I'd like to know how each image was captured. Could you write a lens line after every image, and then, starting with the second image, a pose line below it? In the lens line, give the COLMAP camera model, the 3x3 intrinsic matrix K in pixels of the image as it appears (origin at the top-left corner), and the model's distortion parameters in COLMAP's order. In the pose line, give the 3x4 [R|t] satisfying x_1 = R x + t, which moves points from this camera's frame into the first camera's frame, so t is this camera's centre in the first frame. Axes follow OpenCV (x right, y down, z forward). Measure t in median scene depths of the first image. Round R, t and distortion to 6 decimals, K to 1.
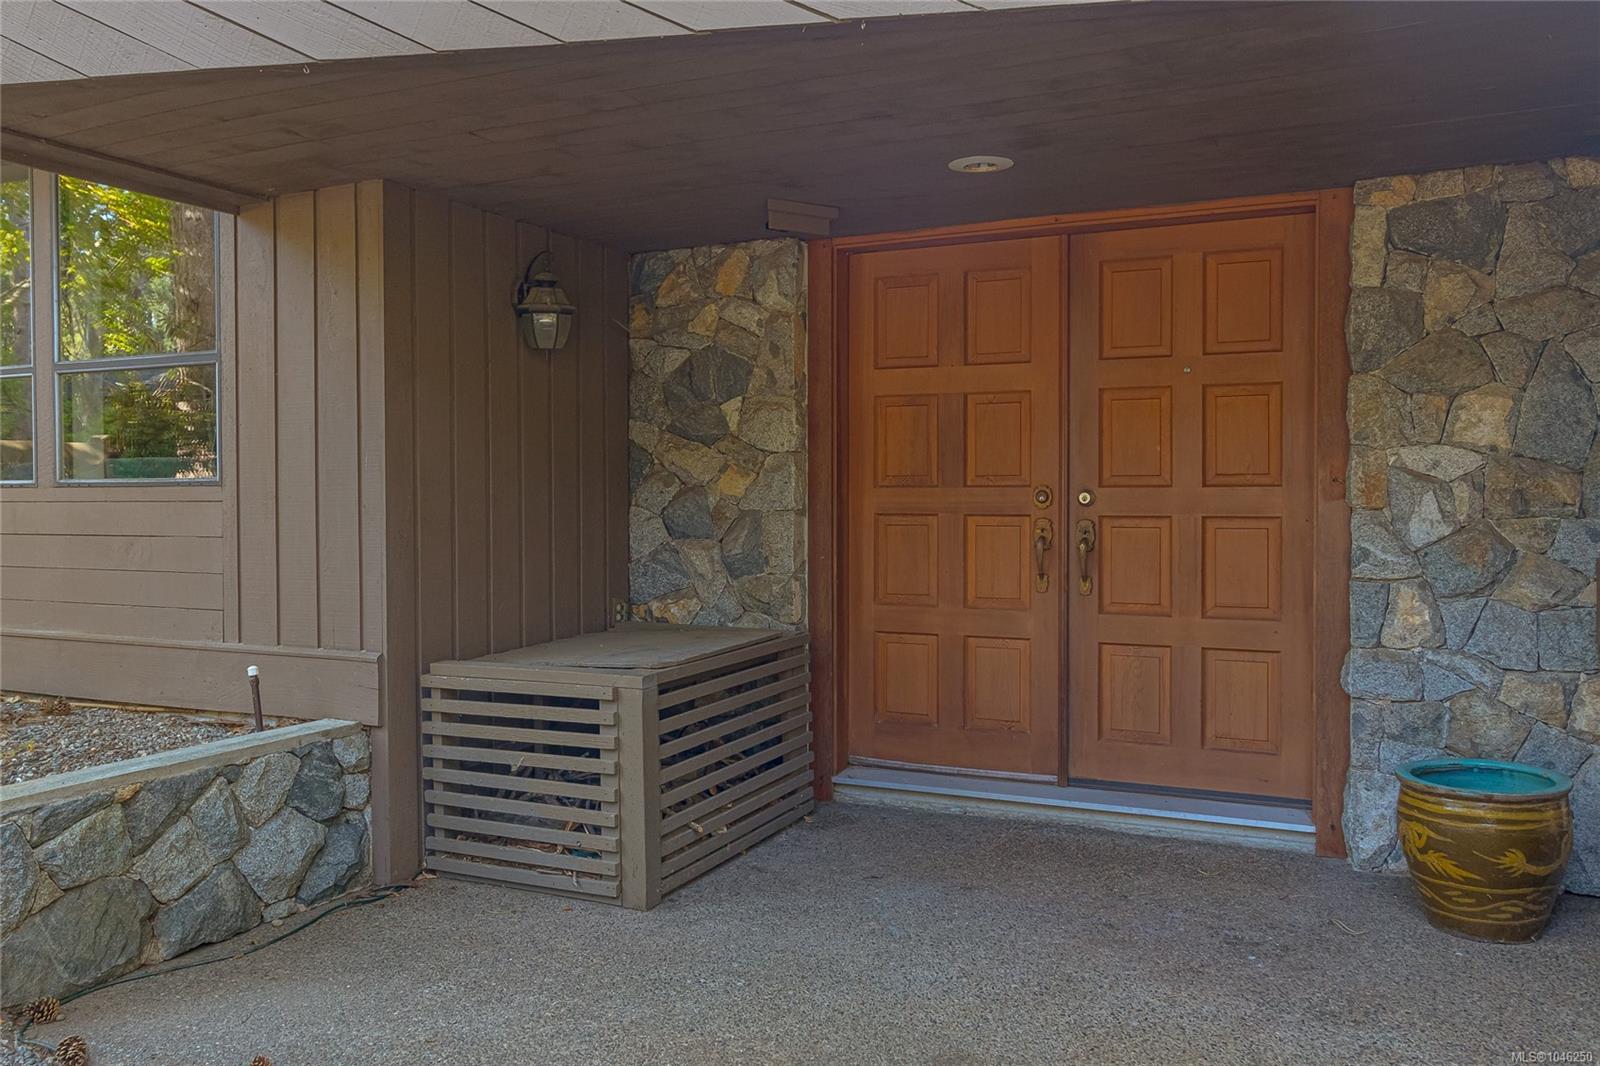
lens RADIAL K [[1289.1, 0, 800.0], [0, 1289.1, 533.0], [0, 0, 1]] dist [-0.001128, -0.004278]
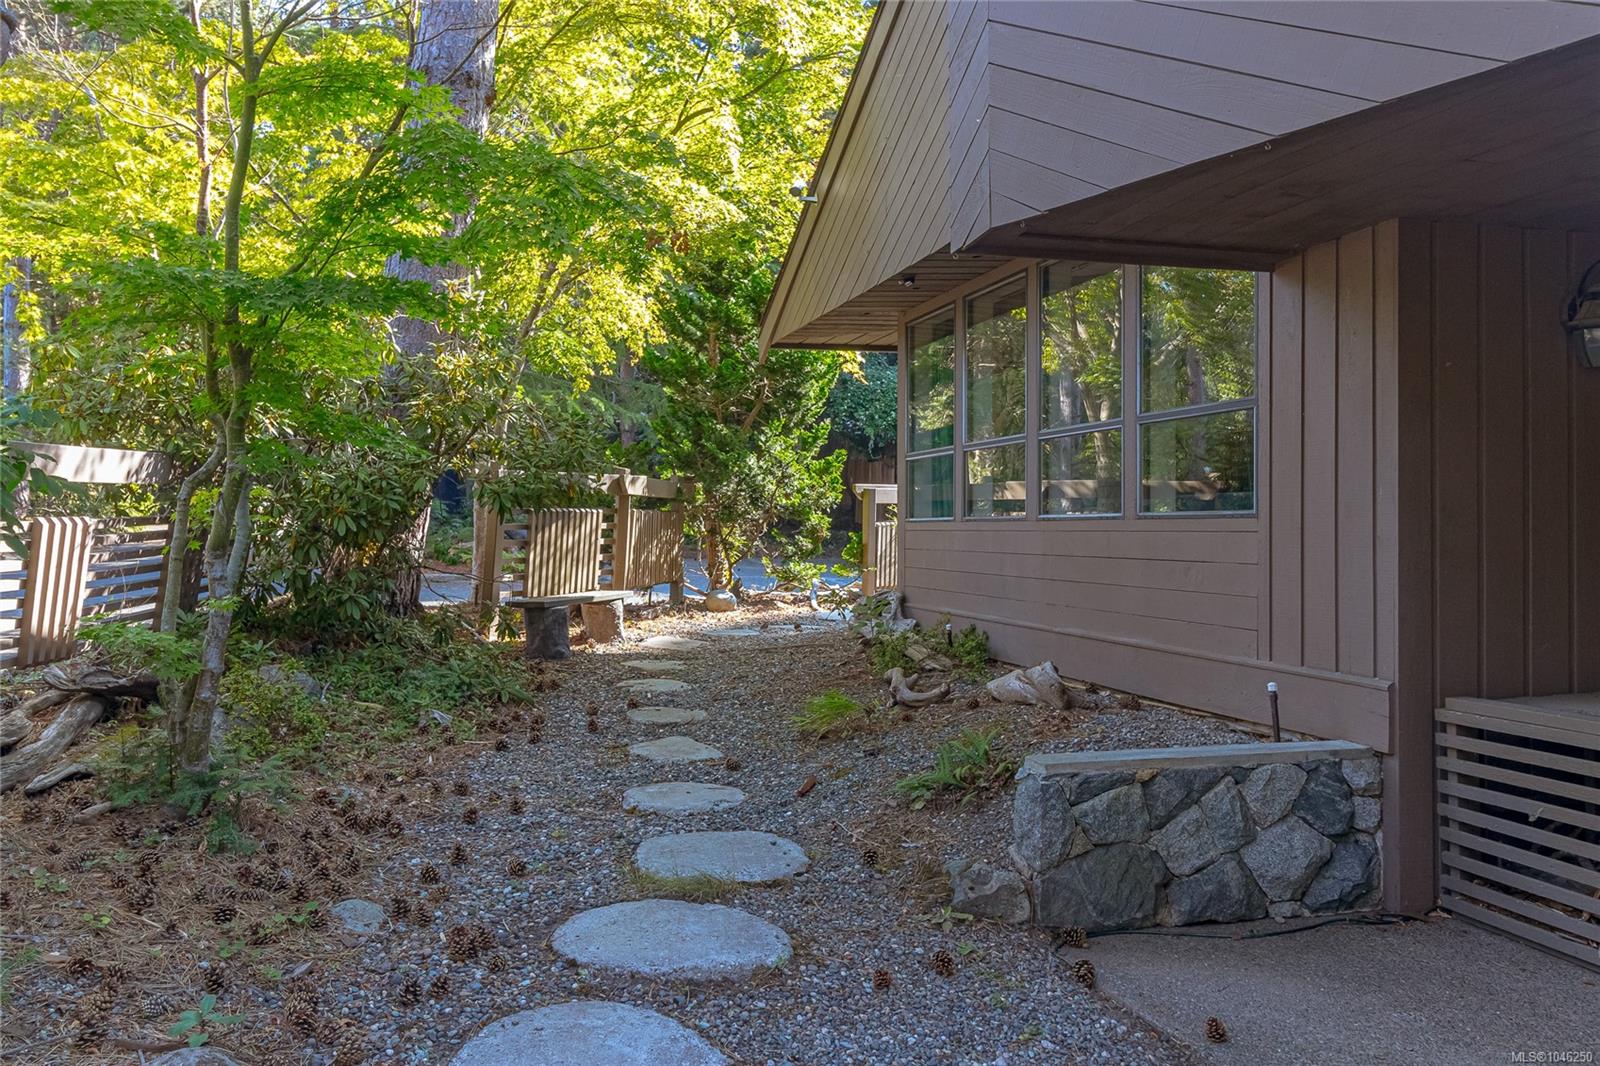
lens RADIAL K [[1335.4, 0, 800.7], [0, 1335.4, 547.6], [0, 0, 1]] dist [-0.002694, 0.003455]
pose [[0.642940, 0.015950, -0.765750, 0.183314], [-0.026928, 0.999636, -0.001788, 0.001652], [0.765443, 0.021769, 0.643136, -0.037758]]
